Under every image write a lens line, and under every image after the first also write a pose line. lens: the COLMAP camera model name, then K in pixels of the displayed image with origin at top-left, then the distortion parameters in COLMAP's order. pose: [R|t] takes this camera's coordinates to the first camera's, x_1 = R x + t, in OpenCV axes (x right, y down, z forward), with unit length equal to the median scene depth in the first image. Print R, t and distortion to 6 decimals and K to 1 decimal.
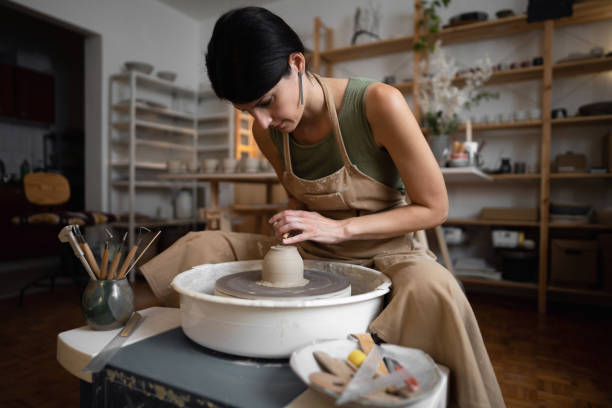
lens RADIAL K [[416.6, 0, 306.0], [0, 416.6, 204.0], [0, 0, 1]] dist [-0.046027, 0.049361]
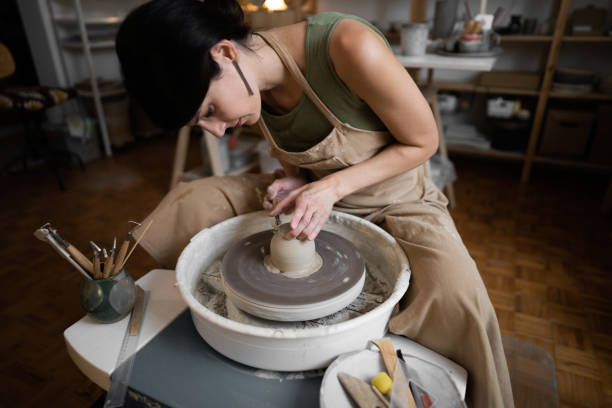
lens RADIAL K [[416.6, 0, 306.0], [0, 416.6, 204.0], [0, 0, 1]] dist [-0.046027, 0.049361]
pose [[0.997952, -0.040737, 0.049328, -0.034781], [0.017279, 0.914035, 0.405268, -0.161133], [-0.061597, -0.403585, 0.912866, 0.099998]]
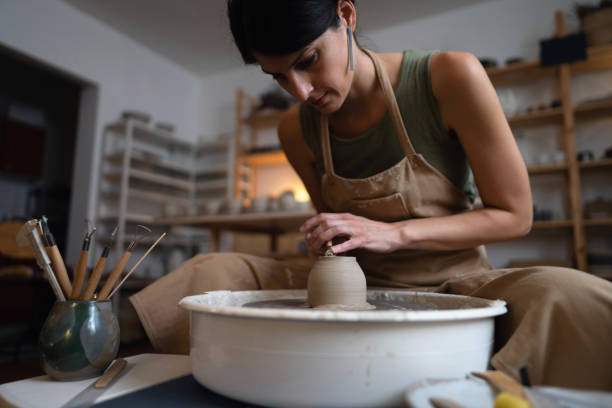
lens RADIAL K [[415.2, 0, 304.0], [0, 415.2, 202.2], [0, 0, 1]] dist [0.000595, -0.001049]
pose [[0.999782, 0.000785, 0.020864, -0.065133], [0.002978, 0.983709, -0.179743, 0.072600], [-0.020665, 0.179766, 0.983492, 0.145387]]
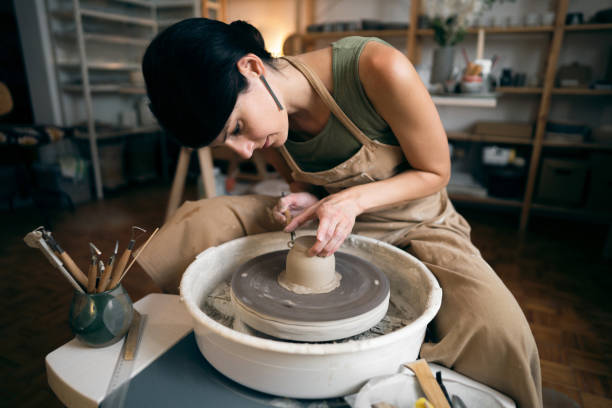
lens RADIAL K [[416.6, 0, 306.0], [0, 416.6, 204.0], [0, 0, 1]] dist [-0.046027, 0.049361]
pose [[0.996306, -0.015367, 0.084493, -0.068856], [-0.008184, 0.962393, 0.271539, -0.100581], [-0.085488, -0.271227, 0.958711, 0.116190]]
